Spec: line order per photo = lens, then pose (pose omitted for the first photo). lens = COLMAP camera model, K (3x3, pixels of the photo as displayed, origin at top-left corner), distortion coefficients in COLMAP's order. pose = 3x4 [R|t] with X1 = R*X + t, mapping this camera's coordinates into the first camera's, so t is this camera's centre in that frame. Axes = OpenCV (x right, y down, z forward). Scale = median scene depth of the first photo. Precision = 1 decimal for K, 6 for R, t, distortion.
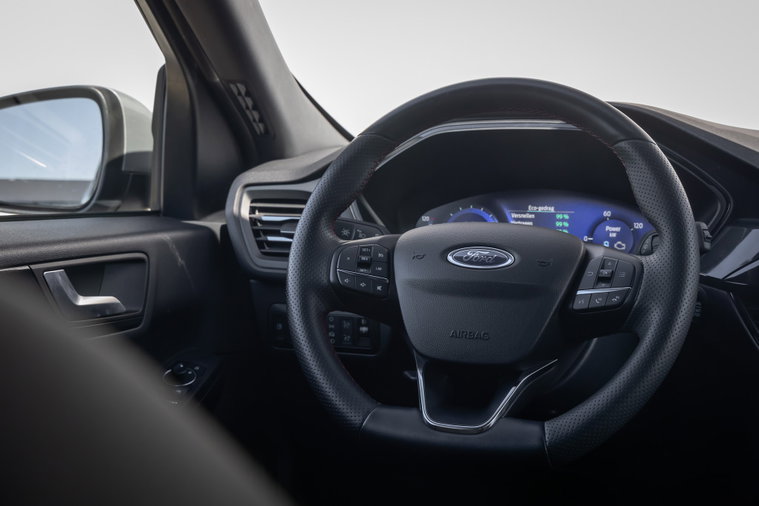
lens RADIAL K [[1224.4, 0, 379.3], [0, 1224.4, 252.6], [0, 0, 1]] dist [0.017192, 0.000000]
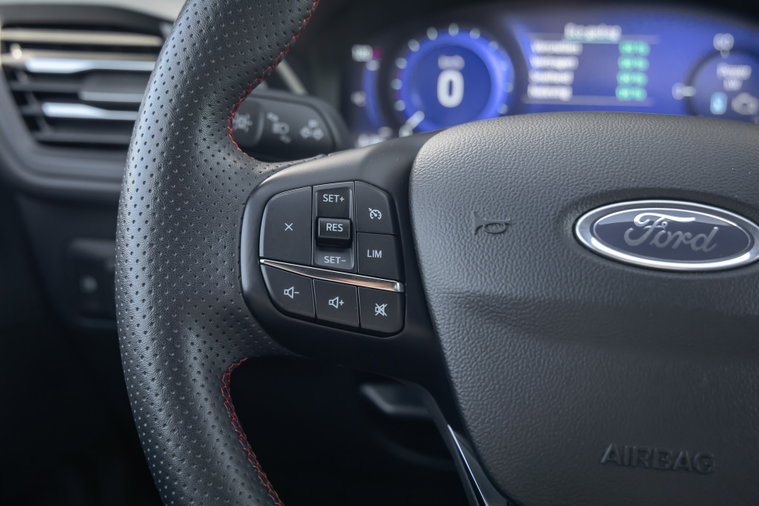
lens RADIAL K [[1023.5, 0, 376.6], [0, 1023.5, 249.2], [0, 0, 1]] dist [0.137176, 0.000000]
pose [[0.978230, -0.055355, 0.200003, -0.051281], [0.008149, 0.973271, 0.229514, -0.049204], [-0.207362, -0.222888, 0.952535, 0.591091]]
